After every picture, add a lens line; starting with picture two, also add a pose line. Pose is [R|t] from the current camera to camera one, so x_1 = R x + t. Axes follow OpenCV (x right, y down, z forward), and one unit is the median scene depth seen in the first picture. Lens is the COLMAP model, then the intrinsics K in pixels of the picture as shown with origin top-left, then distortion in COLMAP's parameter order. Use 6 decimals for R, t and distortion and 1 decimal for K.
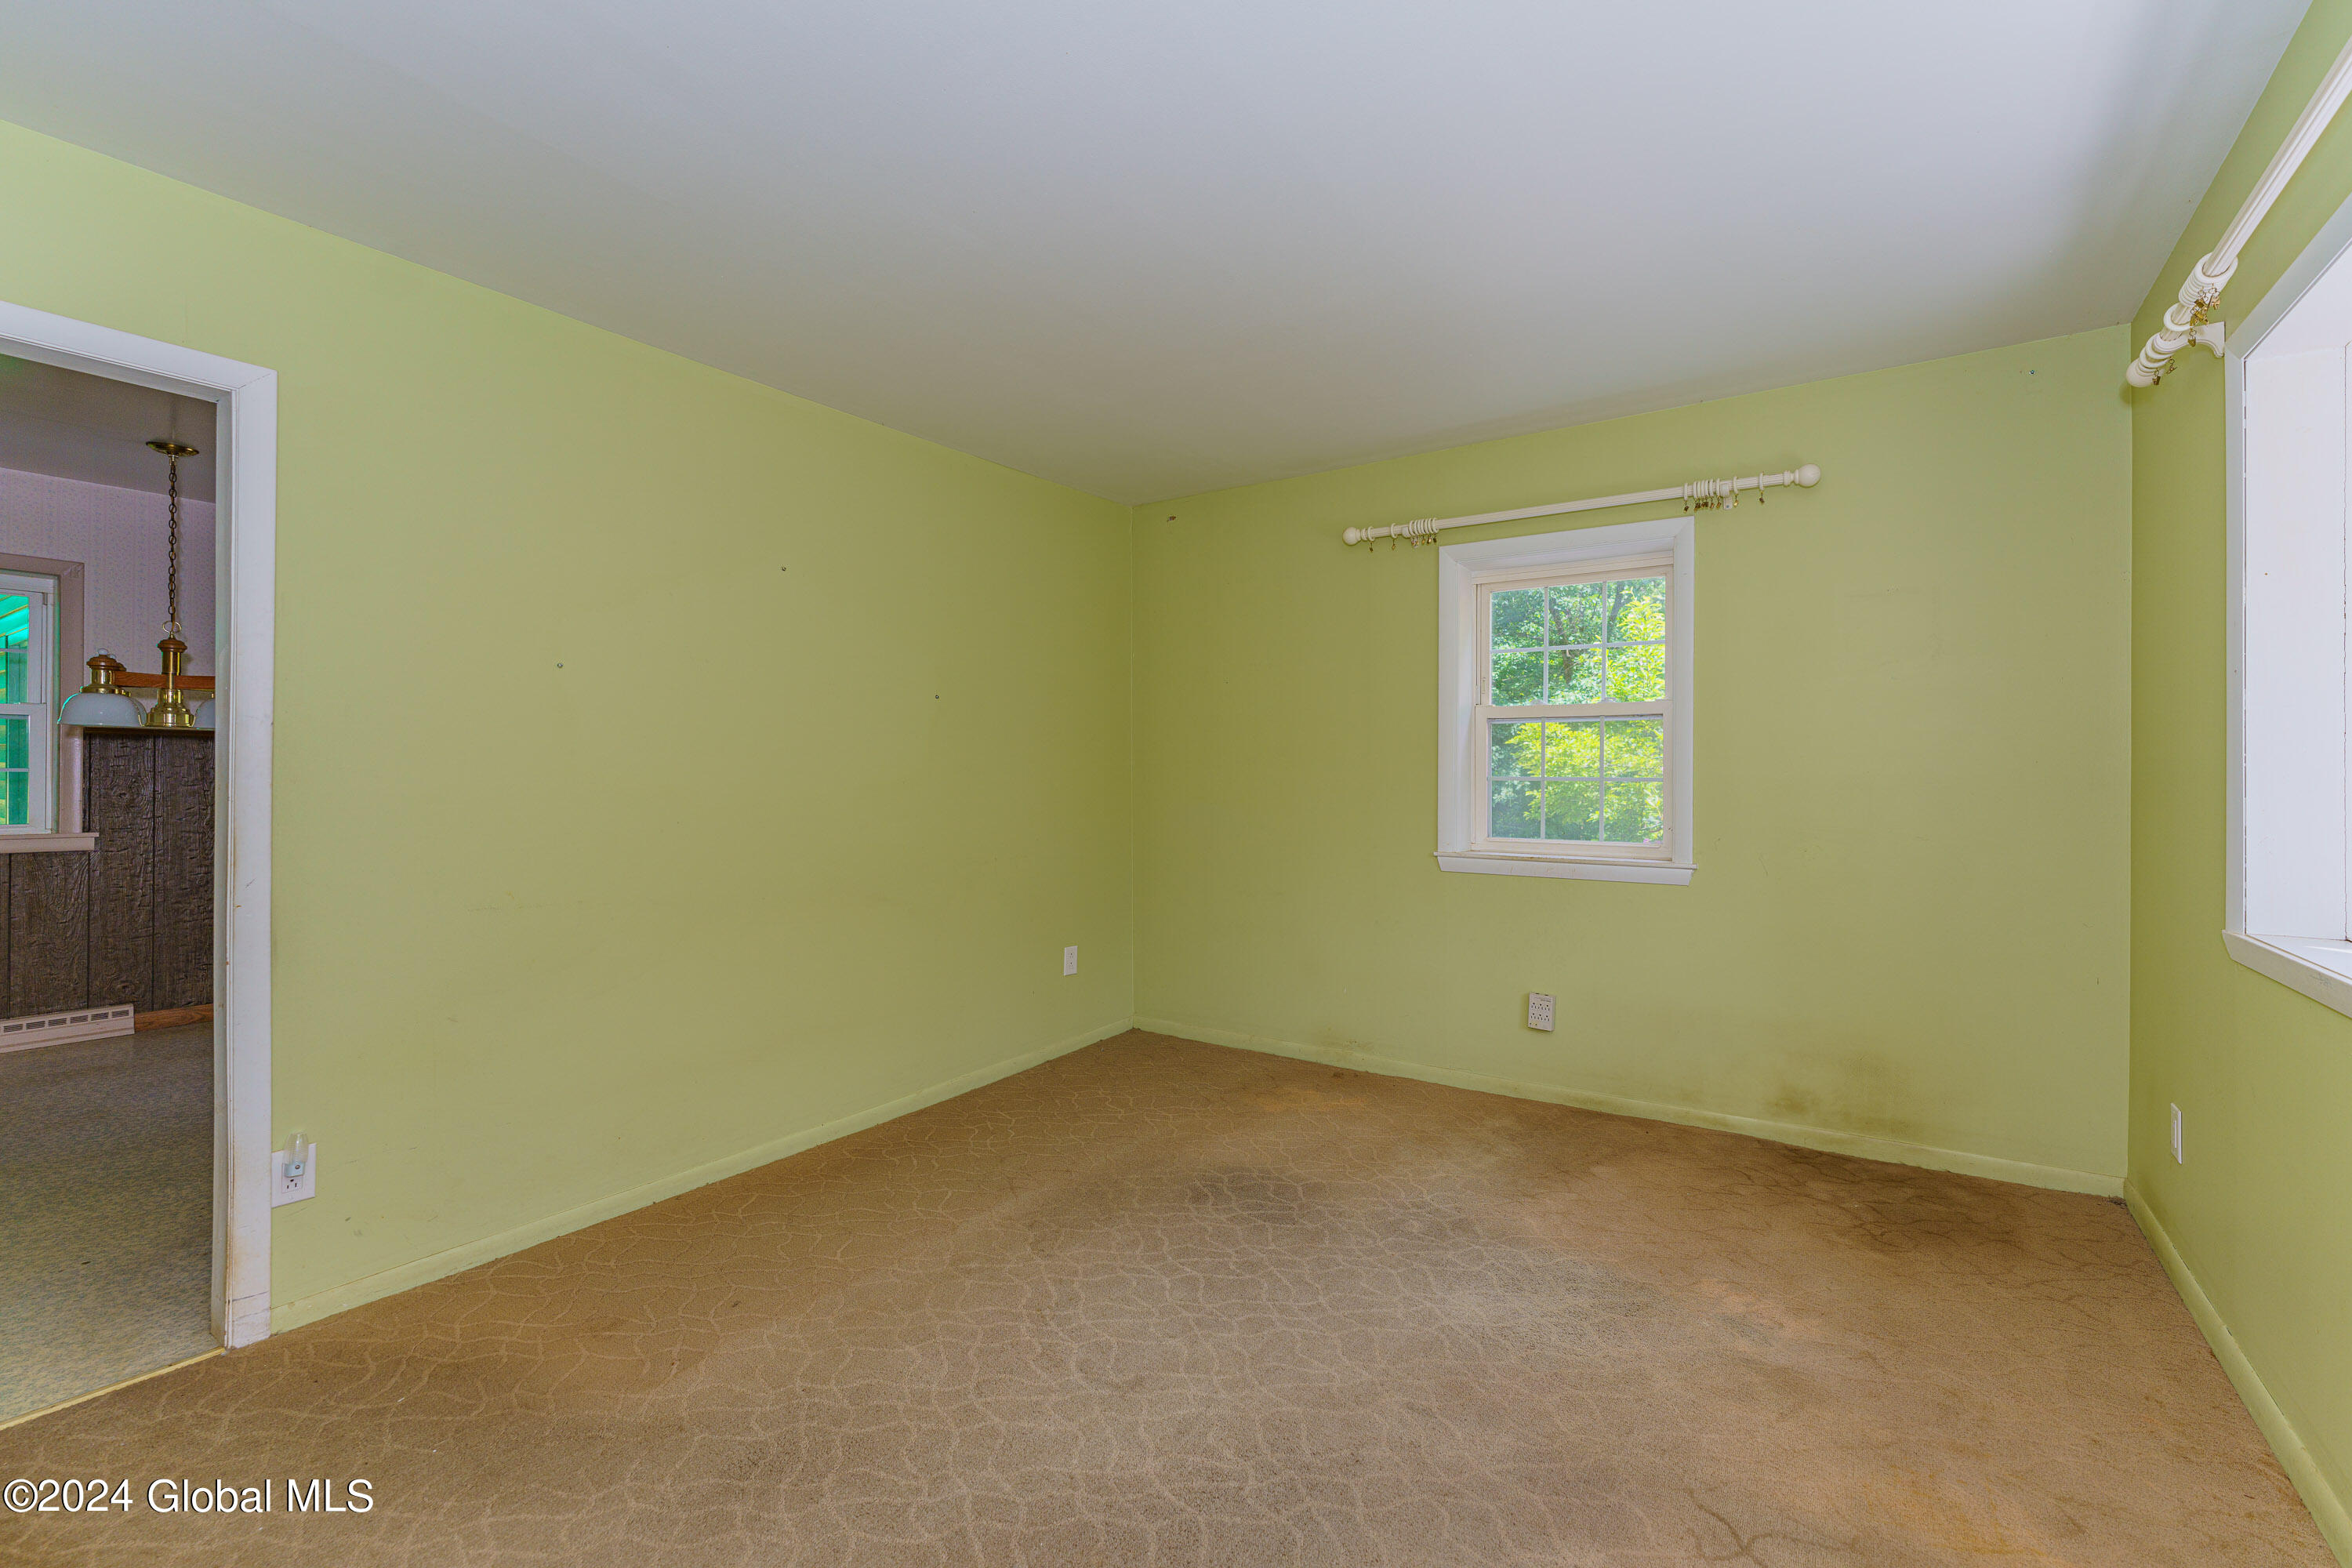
lens RADIAL K [[957.9, 0, 1267.6], [0, 957.9, 775.4], [0, 0, 1]] dist [0.007500, -0.001956]
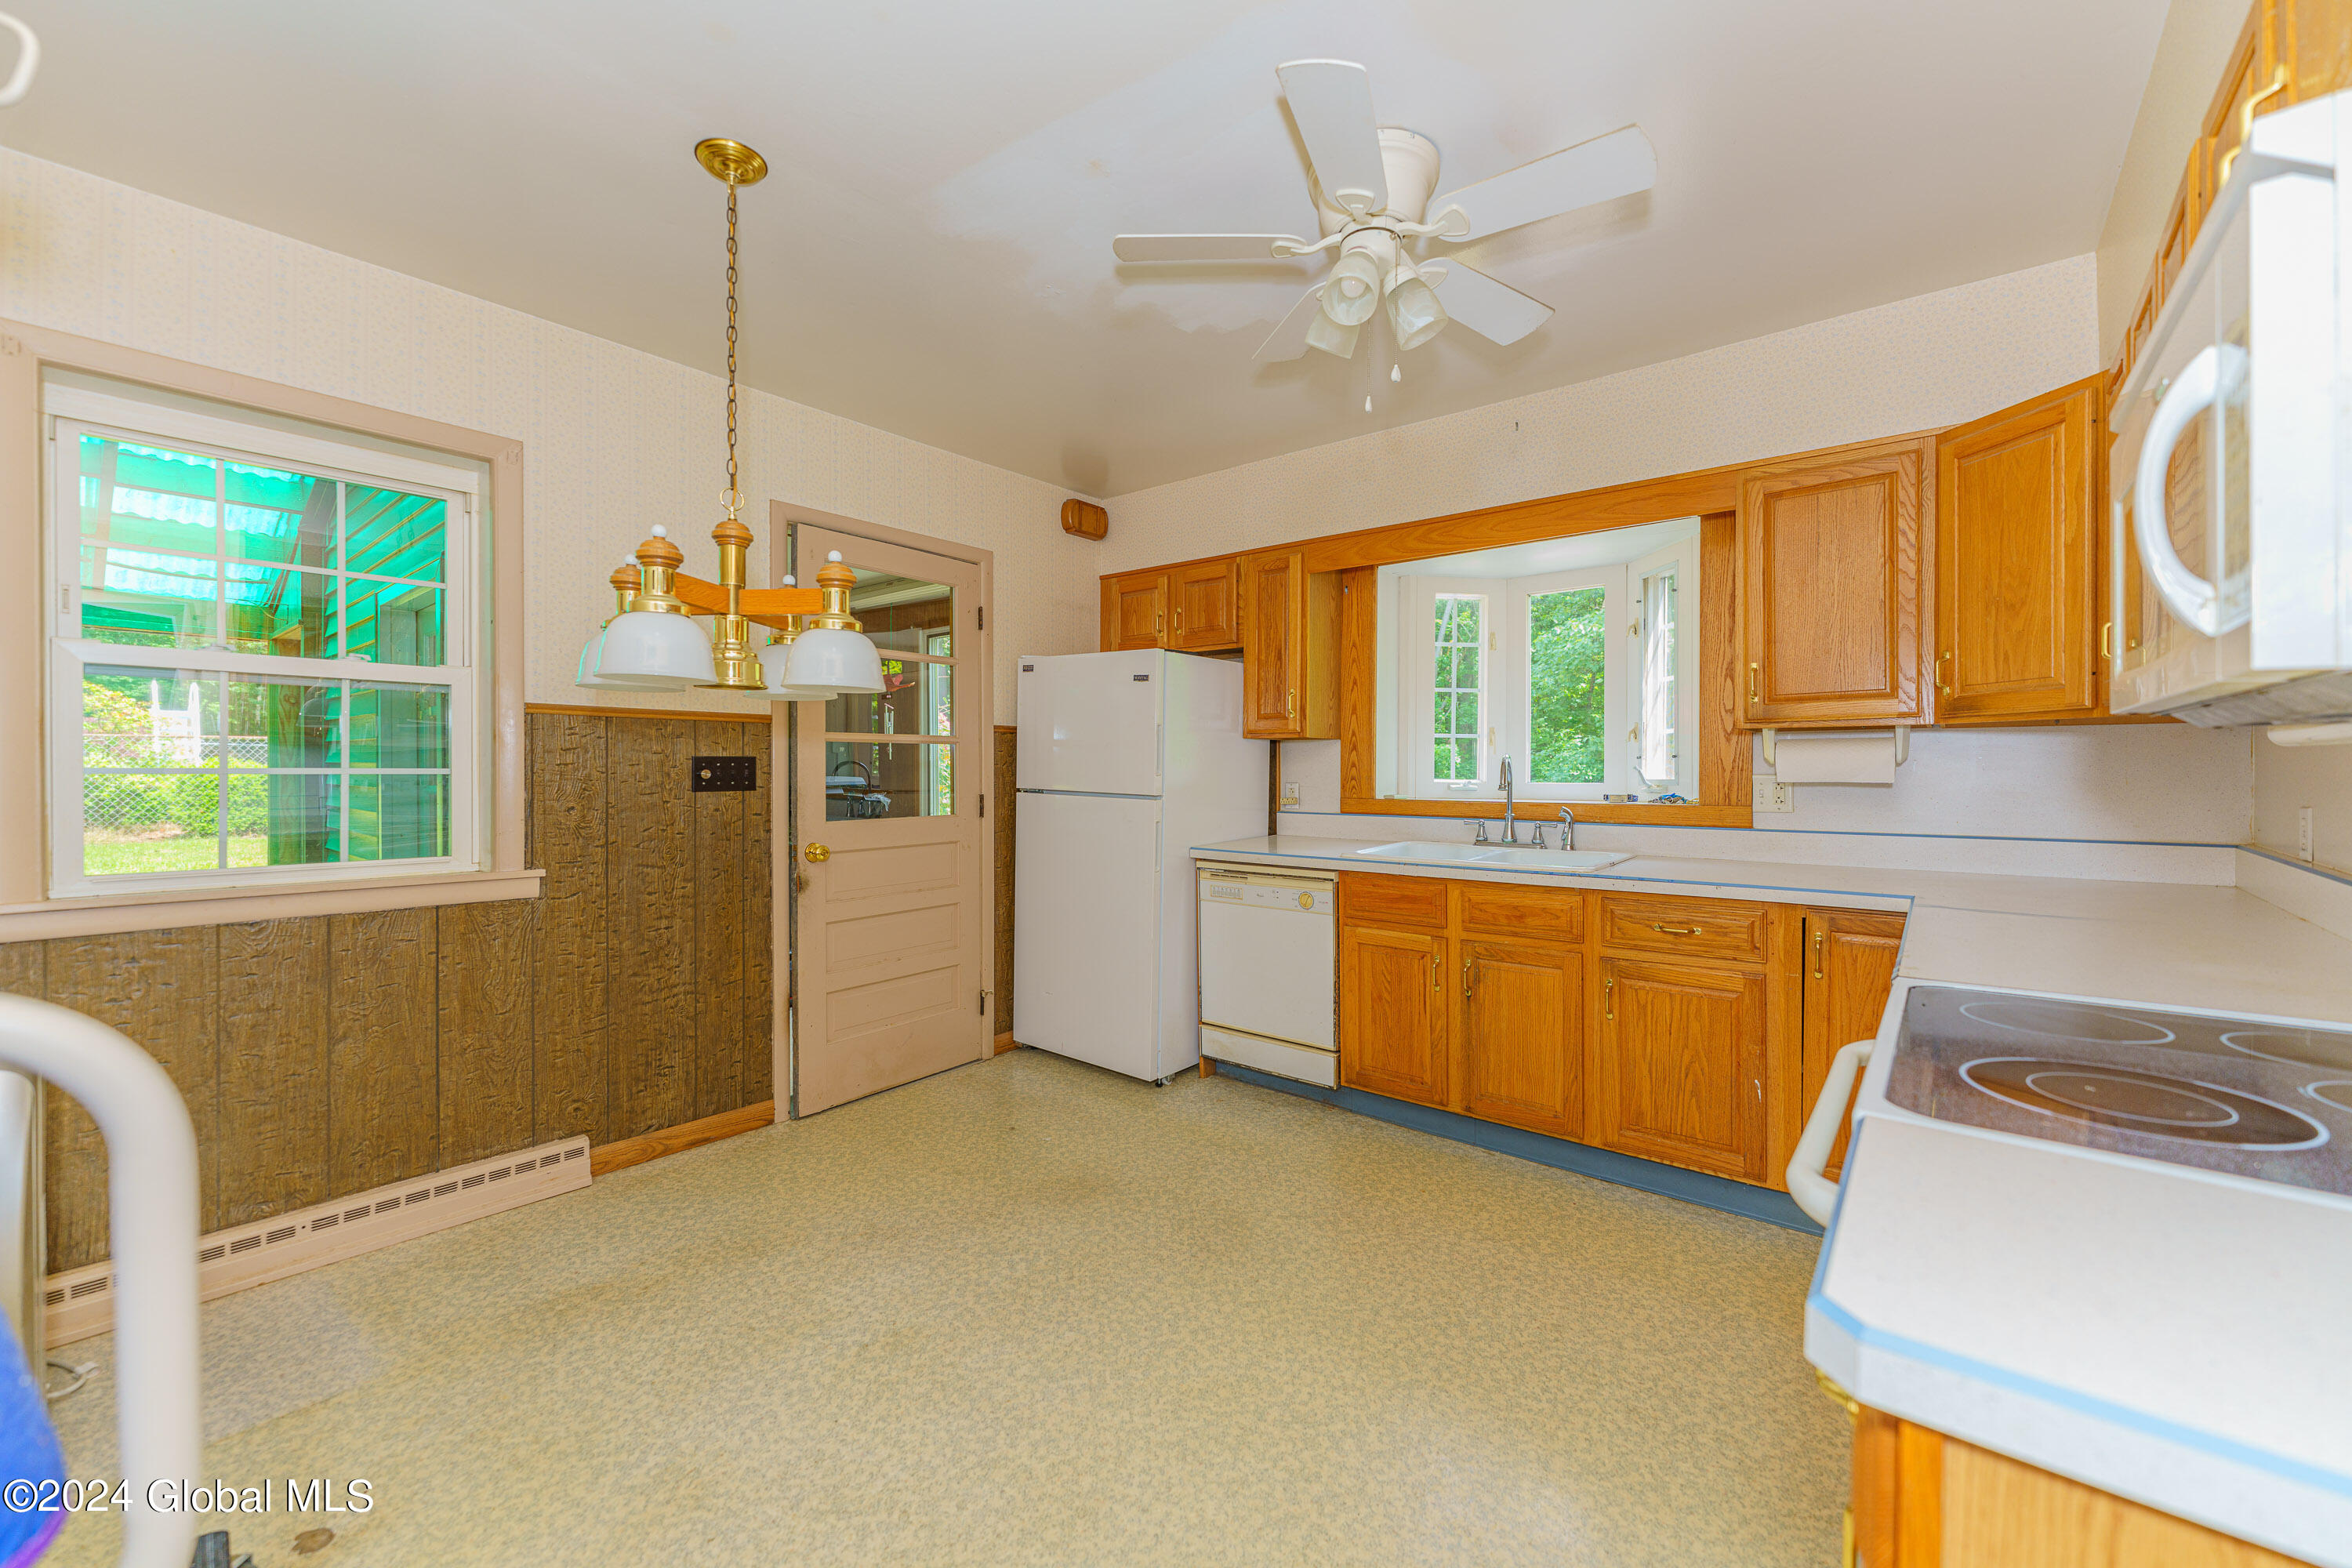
lens RADIAL K [[957.9, 0, 1184.7], [0, 957.9, 772.5], [0, 0, 1]] dist [0.007500, -0.001956]
pose [[0.989853, -0.019638, -0.140730, -0.706449], [0.019353, 0.999807, -0.003394, 0.005844], [0.140769, 0.000636, 0.990042, 0.434424]]
